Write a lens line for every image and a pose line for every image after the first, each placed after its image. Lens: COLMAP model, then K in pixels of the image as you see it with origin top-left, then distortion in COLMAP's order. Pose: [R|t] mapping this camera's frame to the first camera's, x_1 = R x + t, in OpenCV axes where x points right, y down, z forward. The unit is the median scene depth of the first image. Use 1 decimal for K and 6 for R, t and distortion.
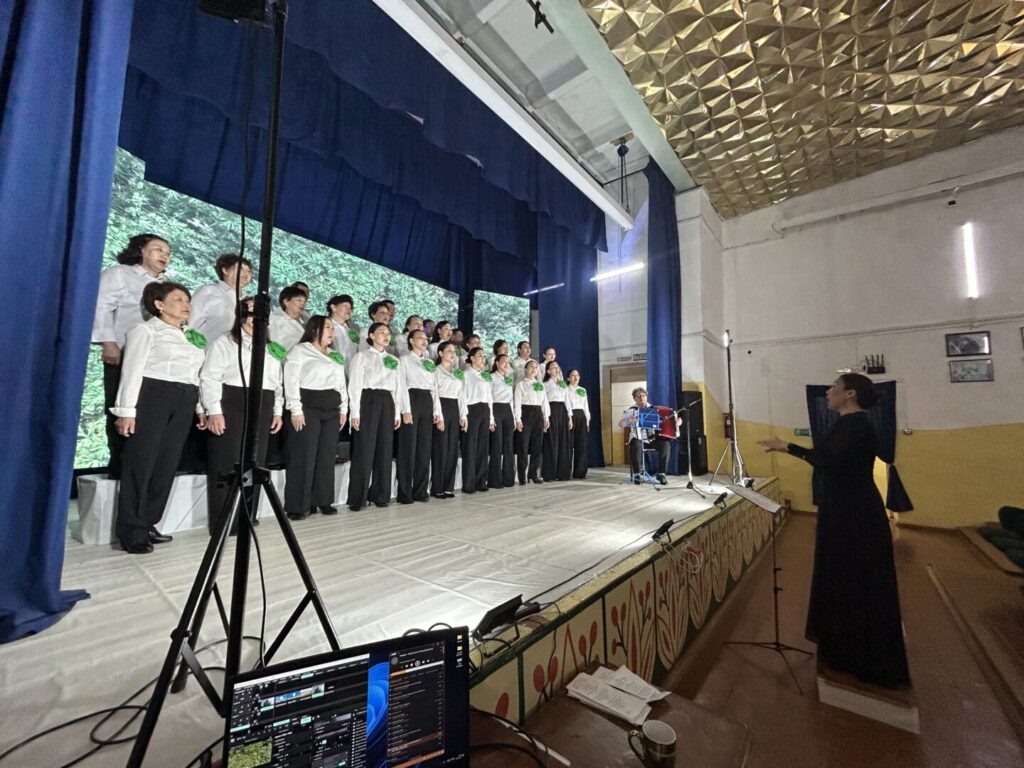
lens RADIAL K [[415.3, 0, 512.0], [0, 415.3, 384.0], [0, 0, 1]] dist [-0.002507, 0.003207]
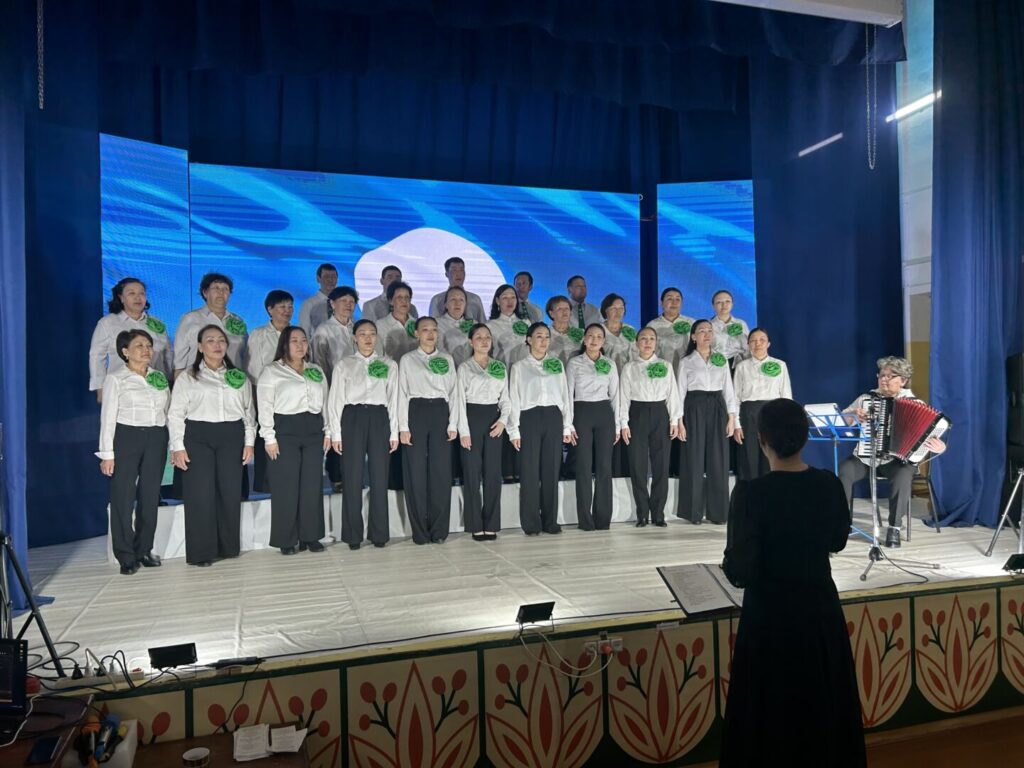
lens RADIAL K [[774.2, 0, 514.9], [0, 774.2, 390.0], [0, 0, 1]] dist [0.017419, 0.001781]
pose [[0.838358, -0.024053, -0.544589, 1.090721], [0.086449, 0.992250, 0.089258, -0.185719], [0.538221, -0.121909, 0.833940, -0.159434]]
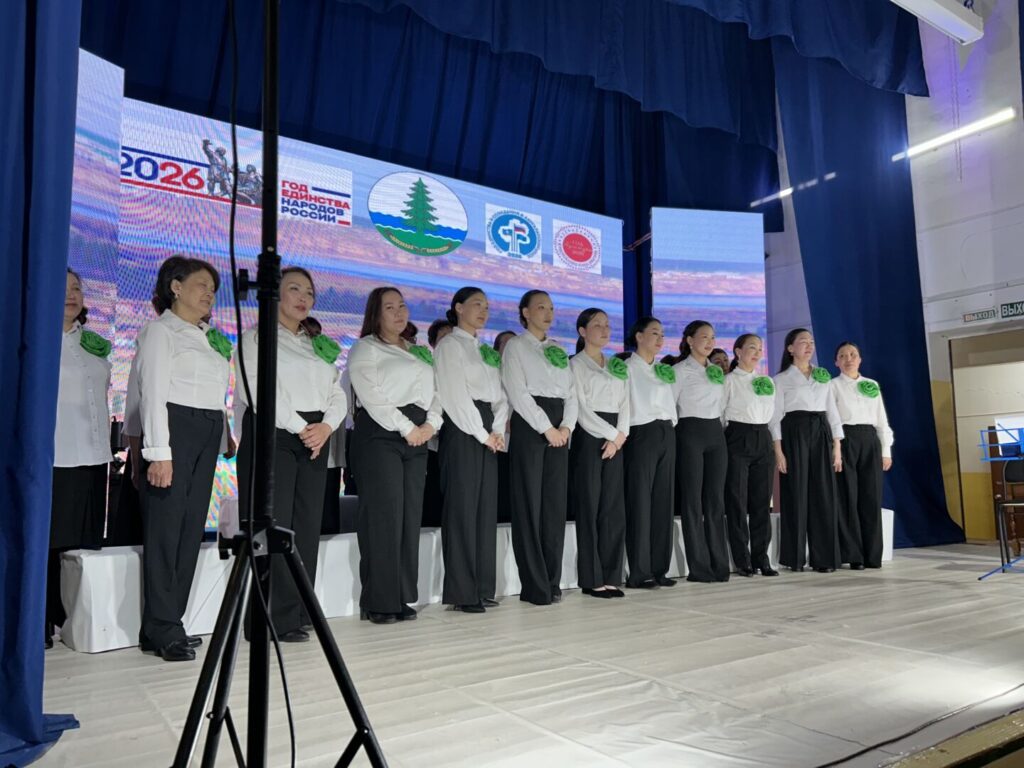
lens RADIAL K [[775.5, 0, 517.8], [0, 775.5, 389.8], [0, 0, 1]] dist [0.021224, -0.004454]
pose [[0.959927, -0.050169, -0.275723, 0.029529], [0.050679, 0.998701, -0.005277, 0.006722], [0.275630, -0.008908, 0.961223, -0.012456]]
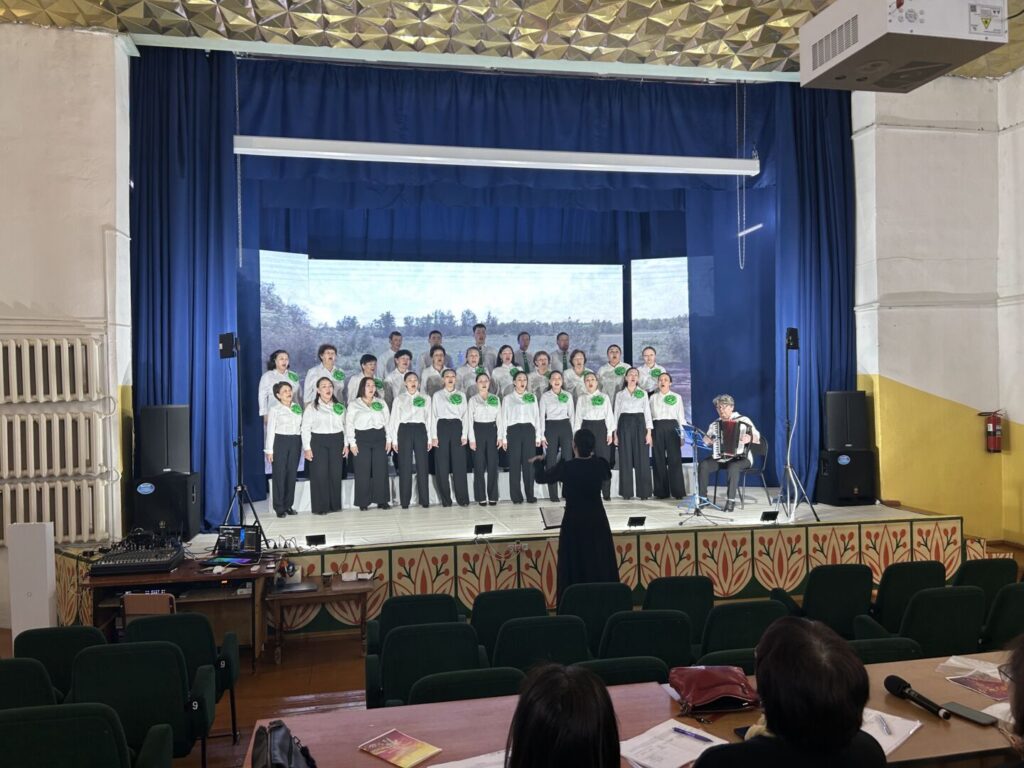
lens RADIAL K [[784.7, 0, 507.8], [0, 784.7, 382.2], [0, 0, 1]] dist [0.051749, -0.002437]
pose [[0.771390, -0.031460, -0.635585, 2.271095], [0.095574, 0.993176, 0.066835, -0.383000], [0.629145, -0.112302, 0.769133, -1.128040]]
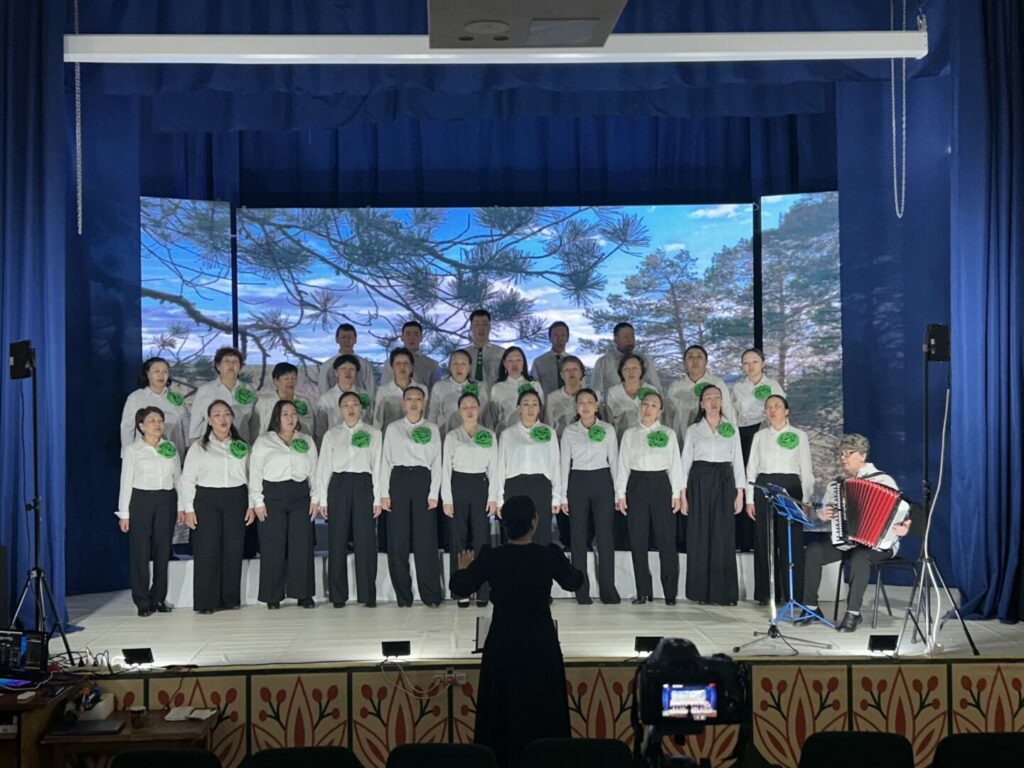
lens RADIAL K [[1351.4, 0, 512.0], [0, 1351.4, 384.0], [0, 0, 1]] dist [0.073976, -0.090780]
pose [[0.648210, -0.026124, -0.761013, 2.947503], [0.103223, 0.993201, 0.053828, -0.416743], [0.754433, -0.113446, 0.646499, -0.796167]]
